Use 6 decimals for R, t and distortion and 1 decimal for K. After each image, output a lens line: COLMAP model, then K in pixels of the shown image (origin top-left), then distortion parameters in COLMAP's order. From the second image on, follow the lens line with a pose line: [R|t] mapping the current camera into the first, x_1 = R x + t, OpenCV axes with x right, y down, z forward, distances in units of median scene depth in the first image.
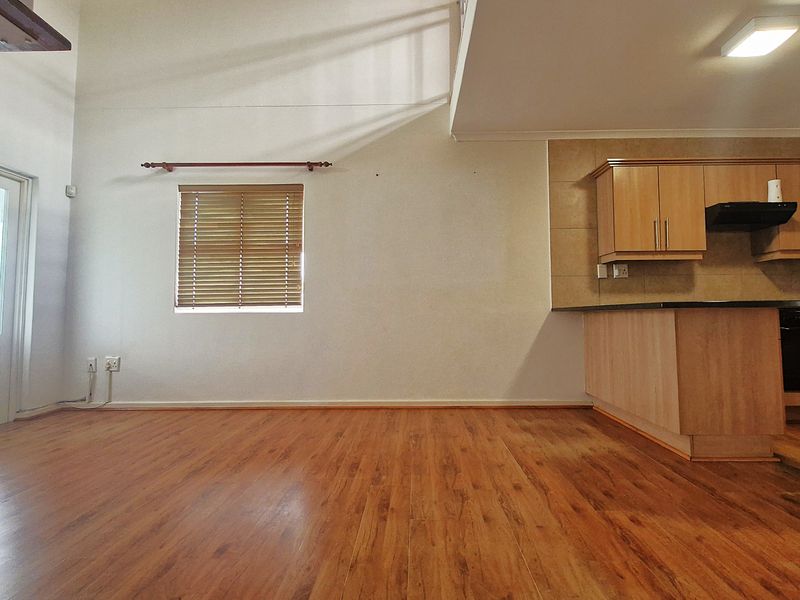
lens RADIAL K [[426.9, 0, 391.5], [0, 426.9, 301.2], [0, 0, 1]] dist [0.003564, -0.000920]
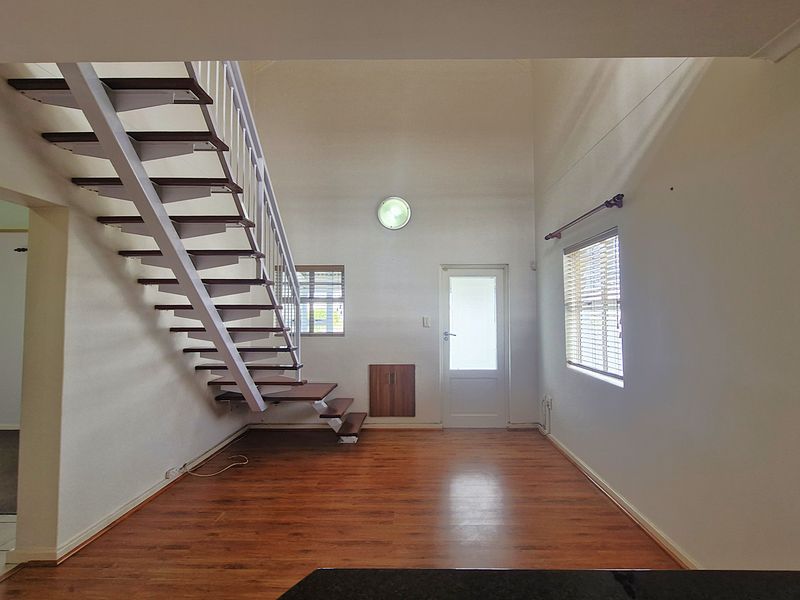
lens RADIAL K [[426.9, 0, 398.5], [0, 426.9, 300.5], [0, 0, 1]] dist [0.003564, -0.000920]
pose [[-0.011873, -0.030889, -0.999452, 0.623231], [0.060256, 0.997684, -0.031550, -0.142487], [0.998112, -0.060598, -0.009984, 0.624690]]
